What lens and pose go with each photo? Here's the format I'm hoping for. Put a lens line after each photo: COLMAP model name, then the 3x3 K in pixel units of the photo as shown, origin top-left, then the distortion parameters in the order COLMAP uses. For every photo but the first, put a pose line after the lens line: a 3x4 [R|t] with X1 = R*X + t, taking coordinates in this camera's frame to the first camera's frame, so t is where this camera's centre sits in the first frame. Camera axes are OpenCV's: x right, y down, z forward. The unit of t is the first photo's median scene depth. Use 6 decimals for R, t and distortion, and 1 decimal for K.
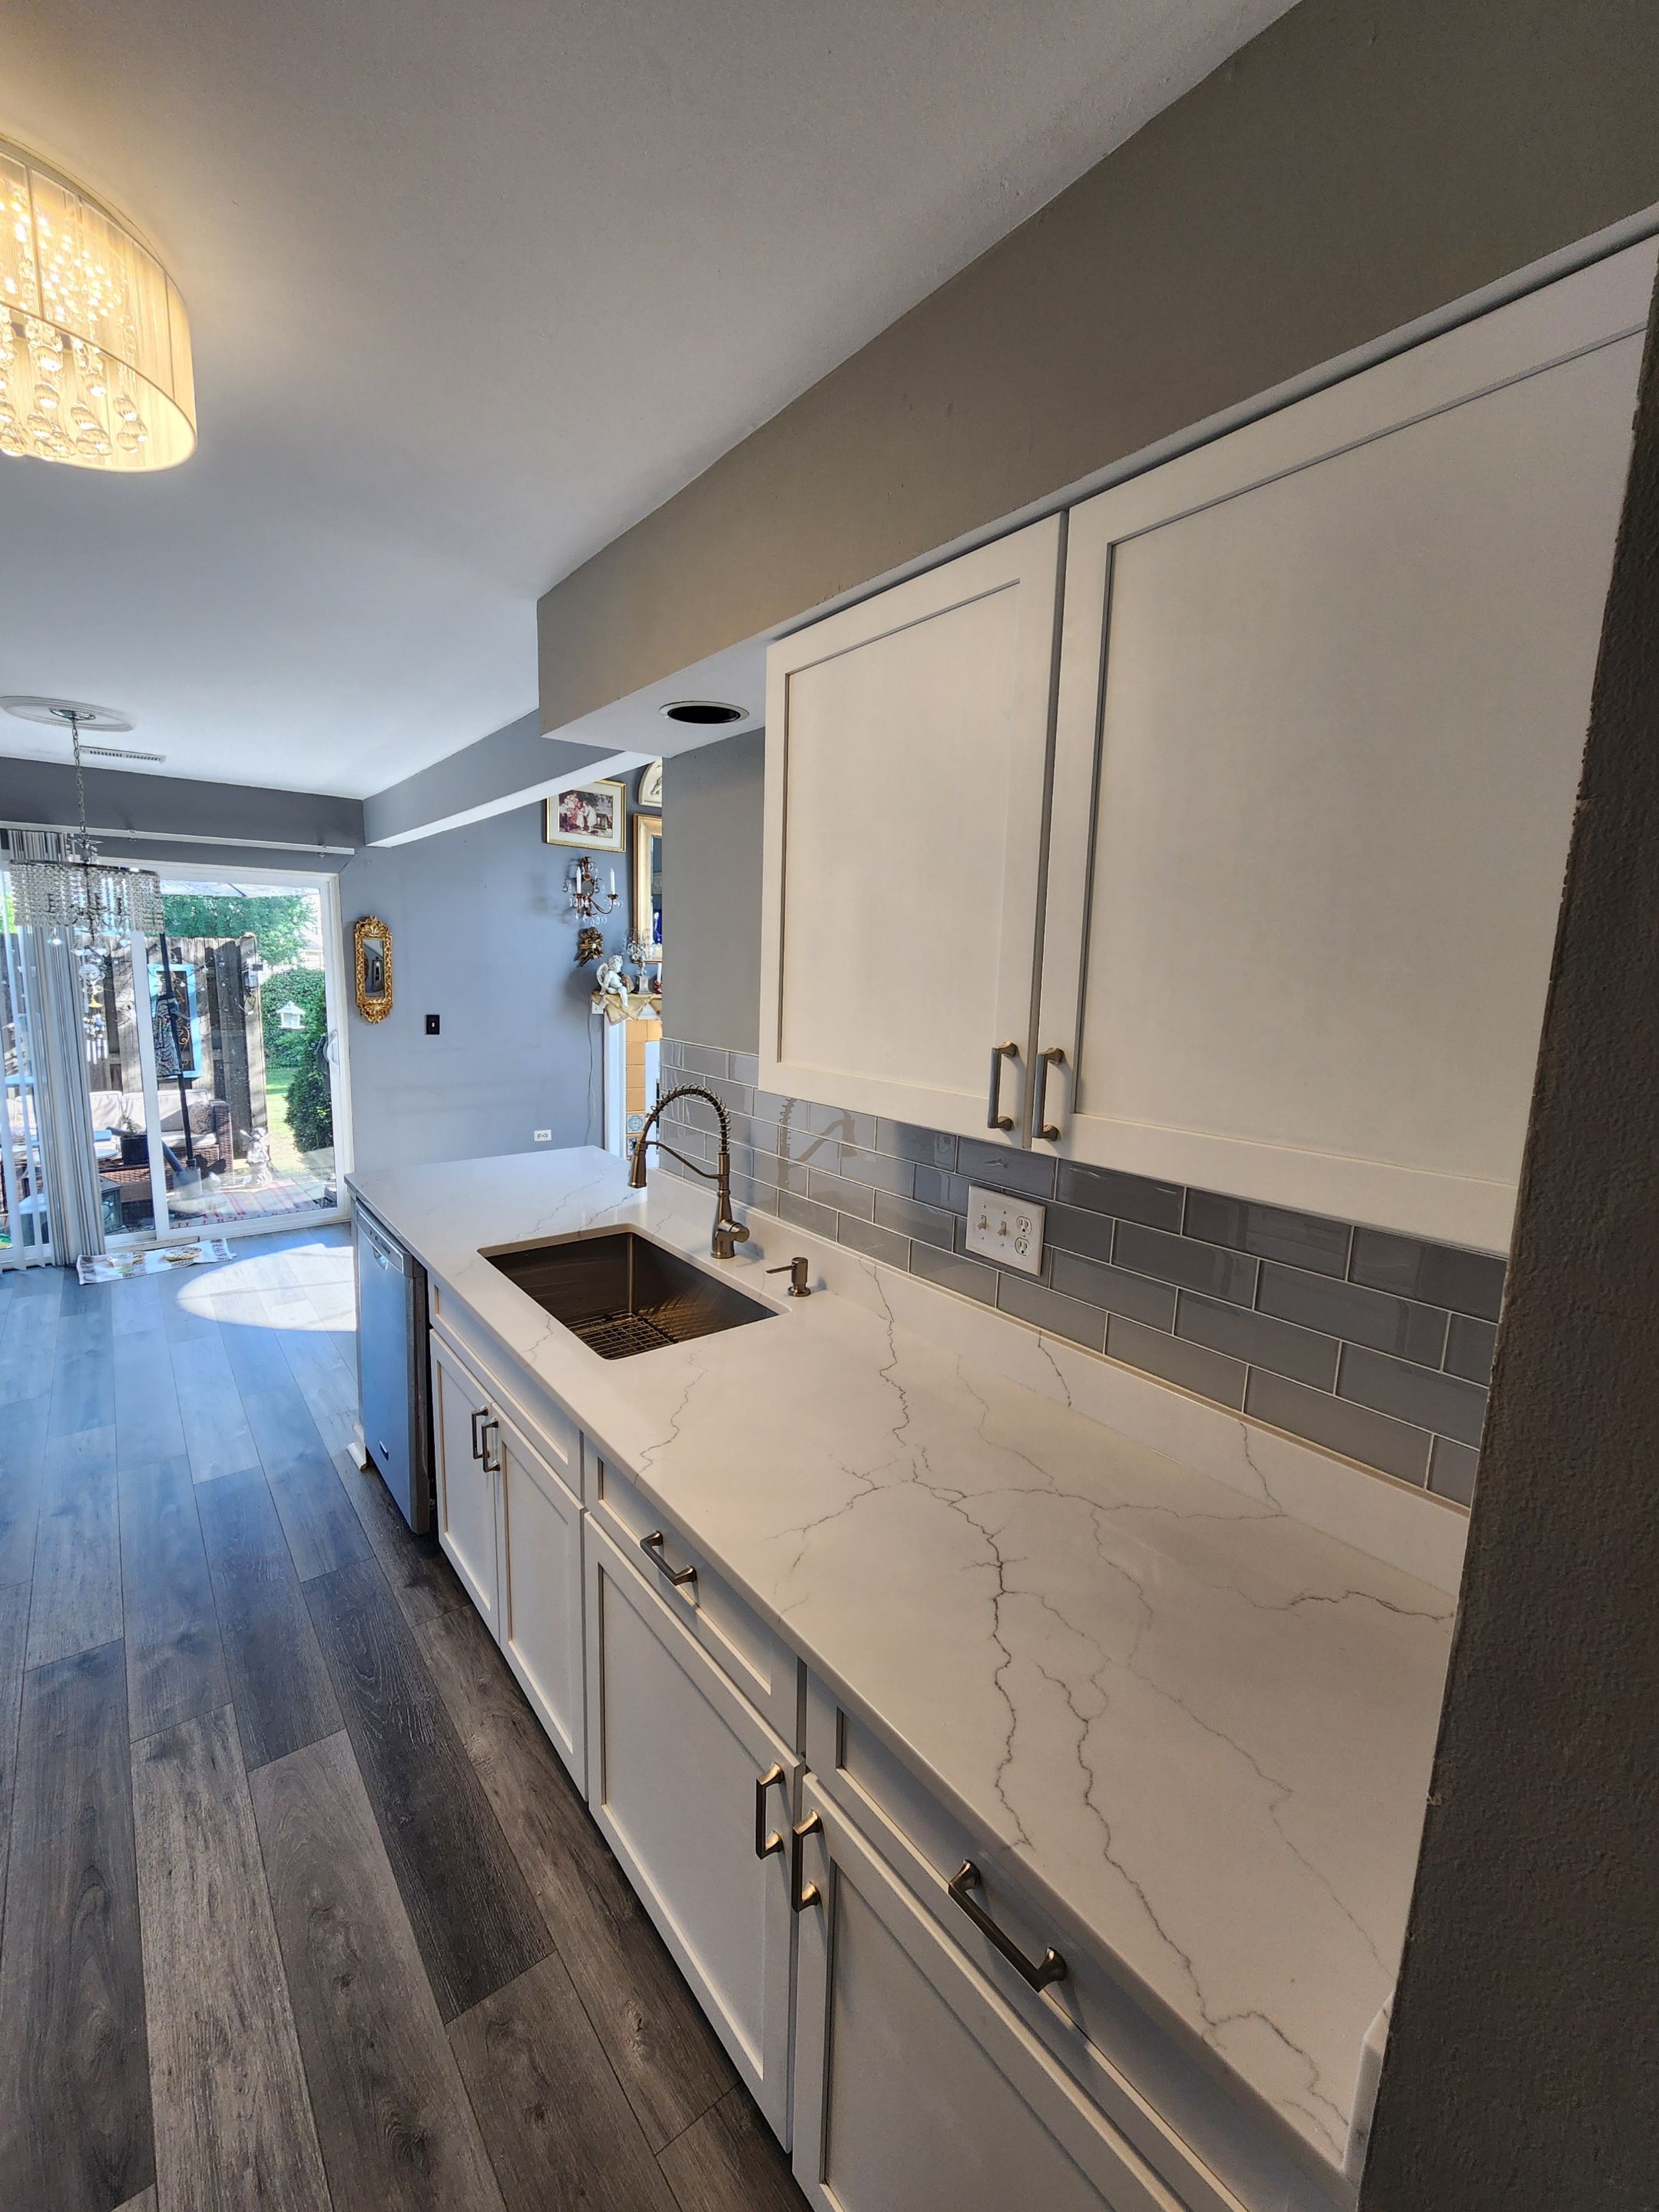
lens RADIAL K [[891.7, 0, 815.8], [0, 891.7, 1098.2], [0, 0, 1]] dist [0.001316, -0.004372]
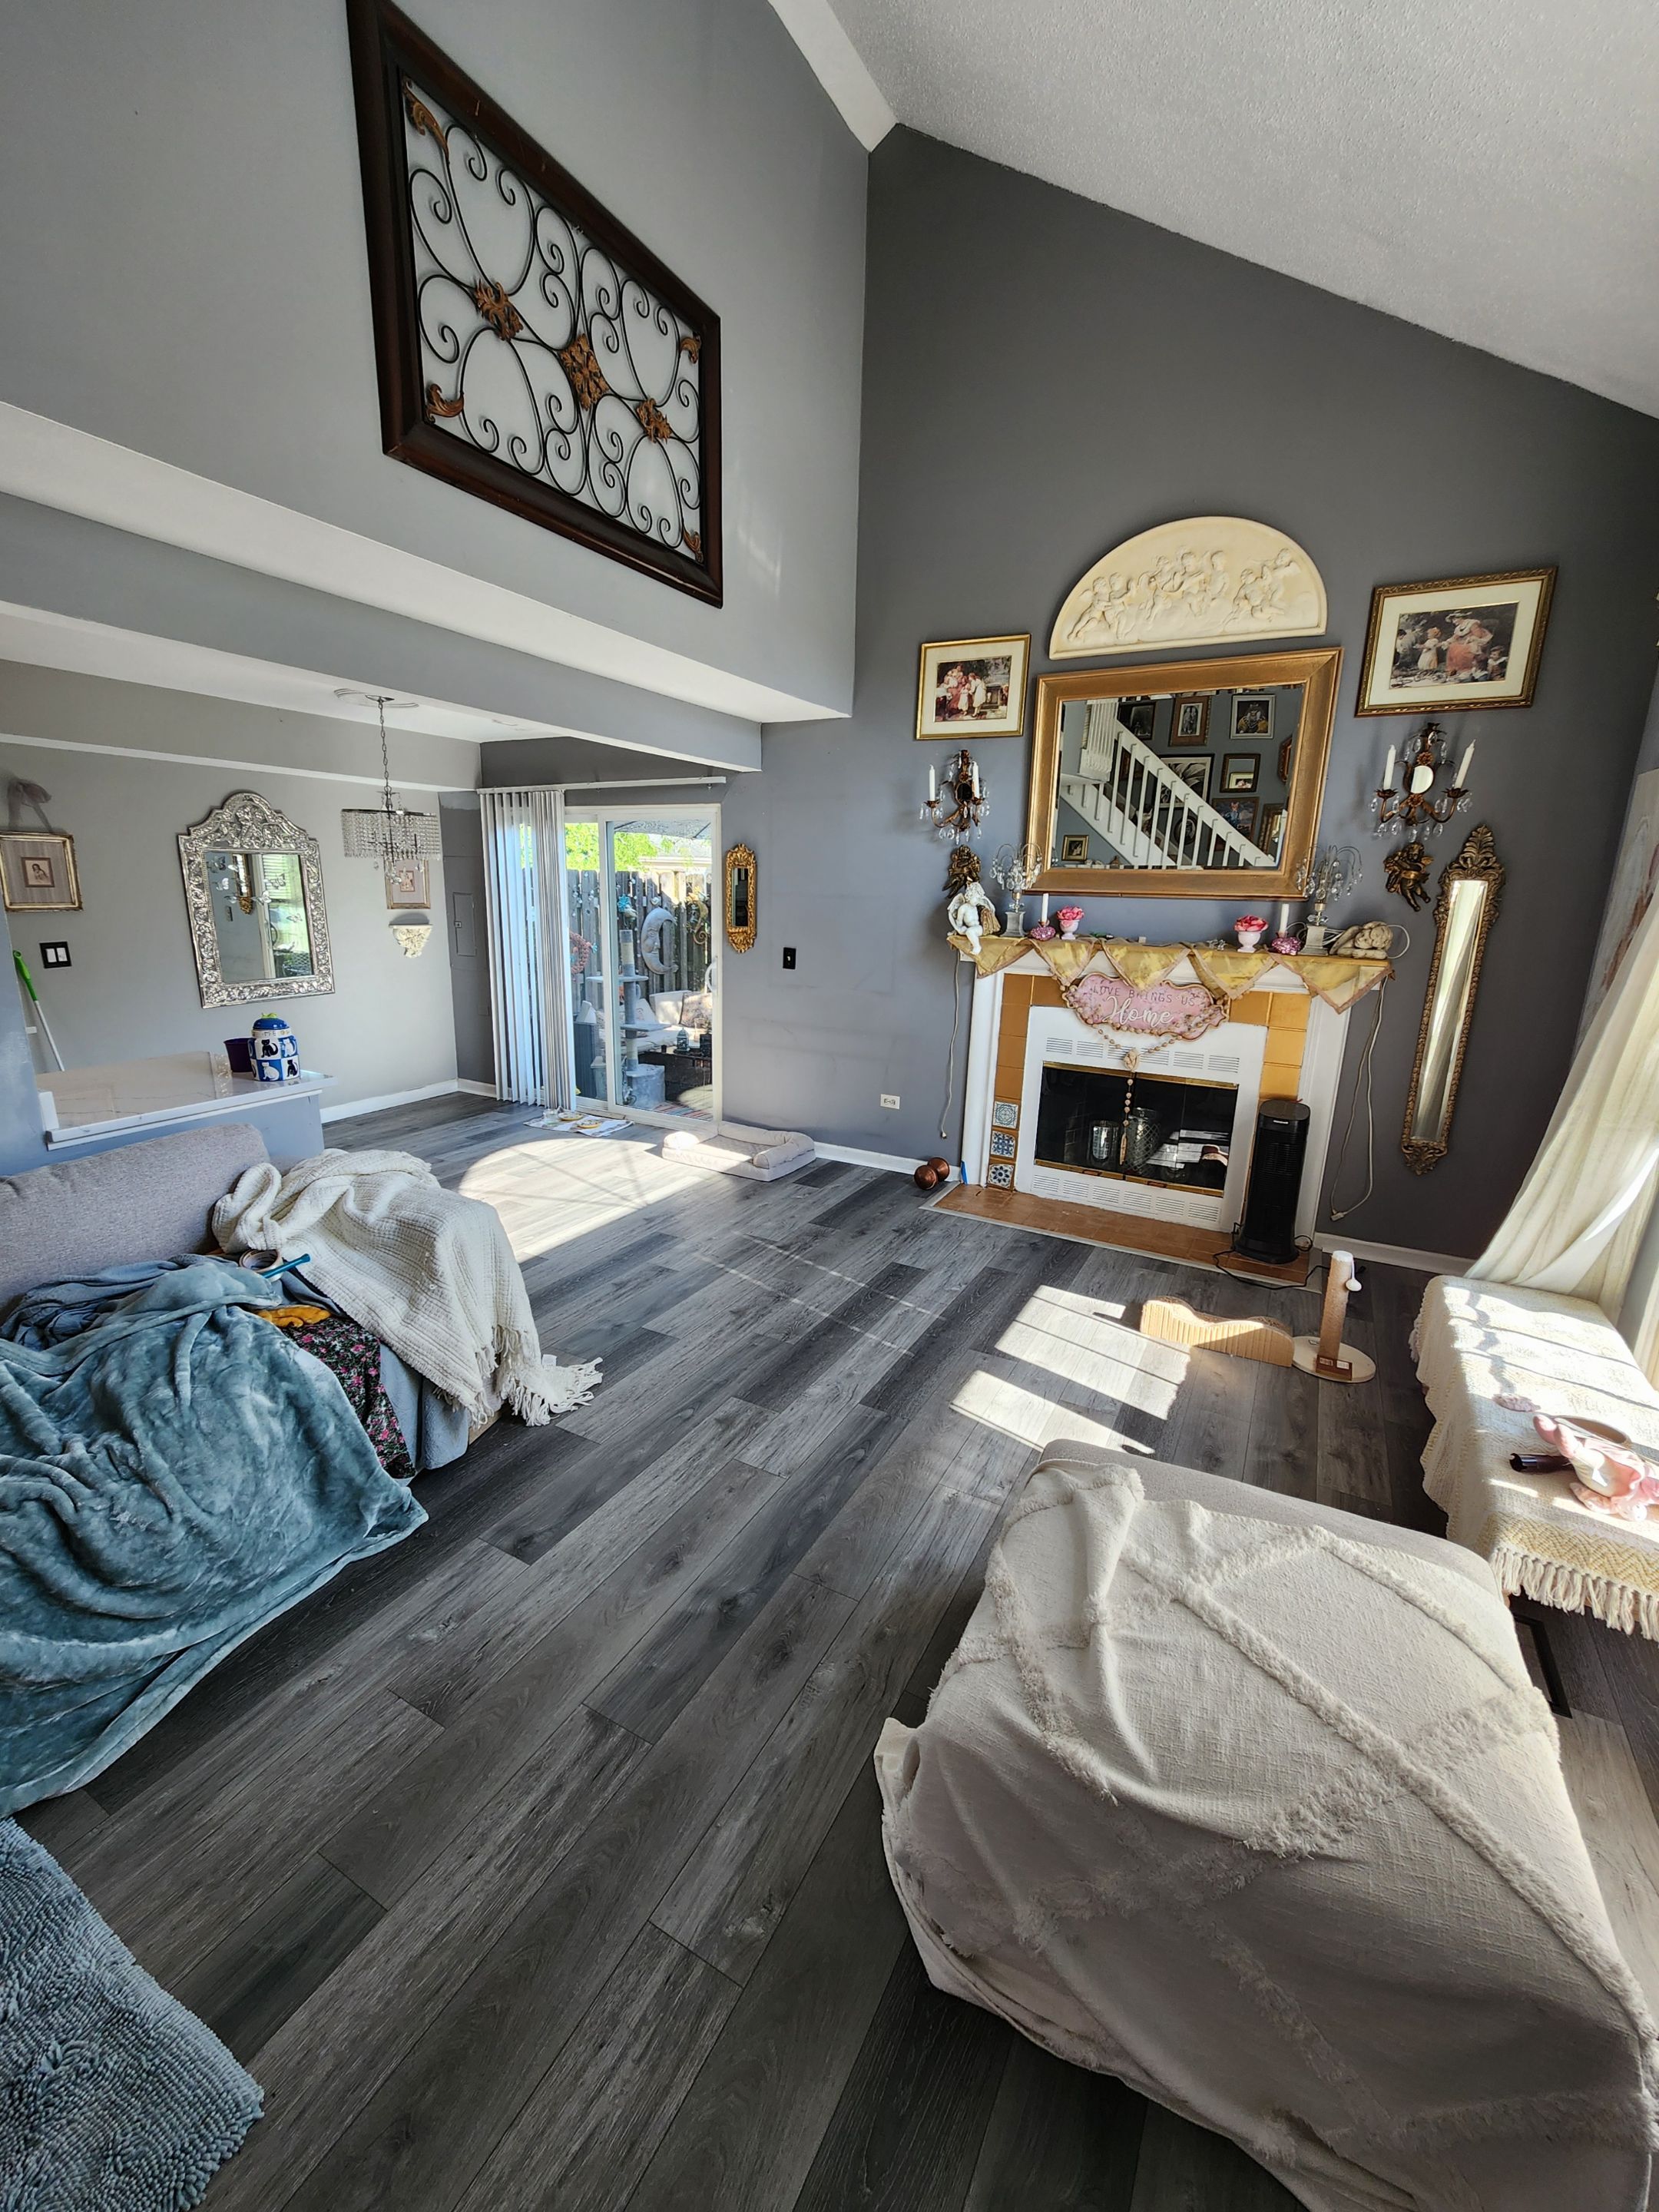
lens RADIAL K [[891.7, 0, 827.6], [0, 891.7, 1100.0], [0, 0, 1]] dist [0.001316, -0.004372]
pose [[0.391176, 0.203176, -0.897608, 1.252359], [-0.155097, 0.975930, 0.153313, -0.235651], [0.907153, 0.079244, 0.413273, 1.773576]]
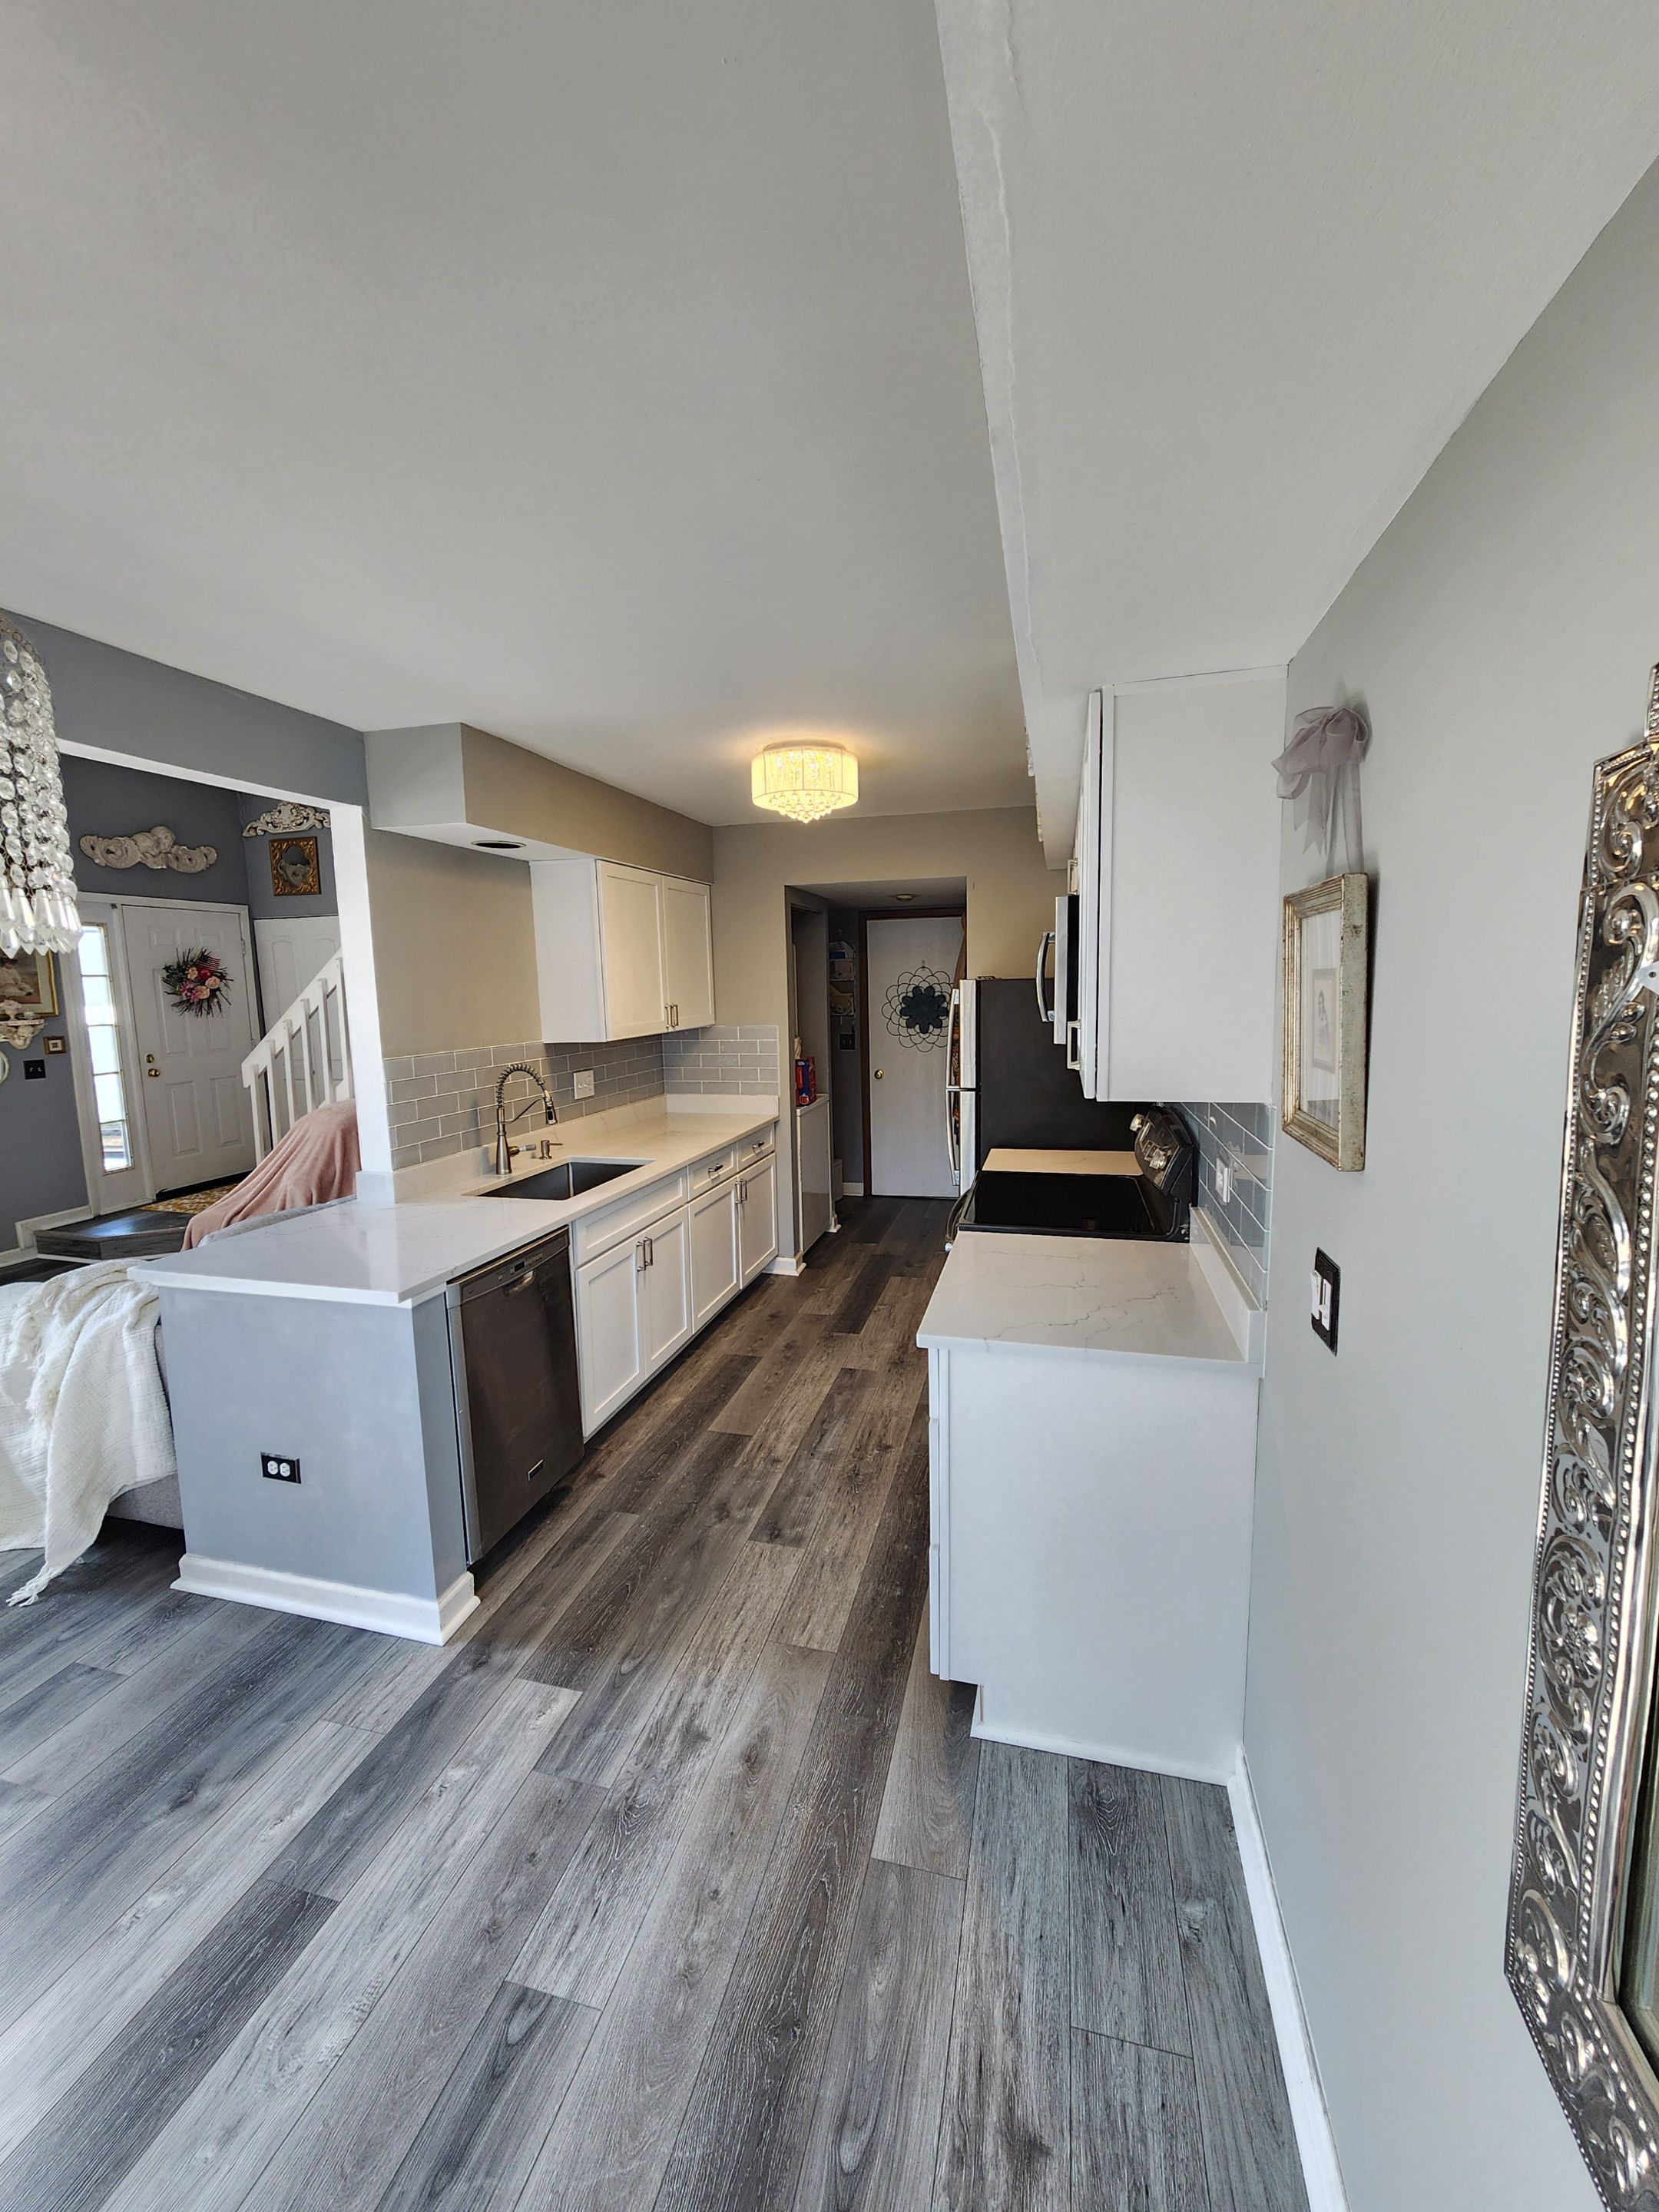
lens RADIAL K [[891.7, 0, 817.7], [0, 891.7, 1092.0], [0, 0, 1]] dist [0.001316, -0.004372]
pose [[-0.597604, -0.114245, 0.793611, -1.792101], [0.125397, 0.964299, 0.233244, -0.280400], [-0.791925, 0.238904, -0.561943, 1.505714]]
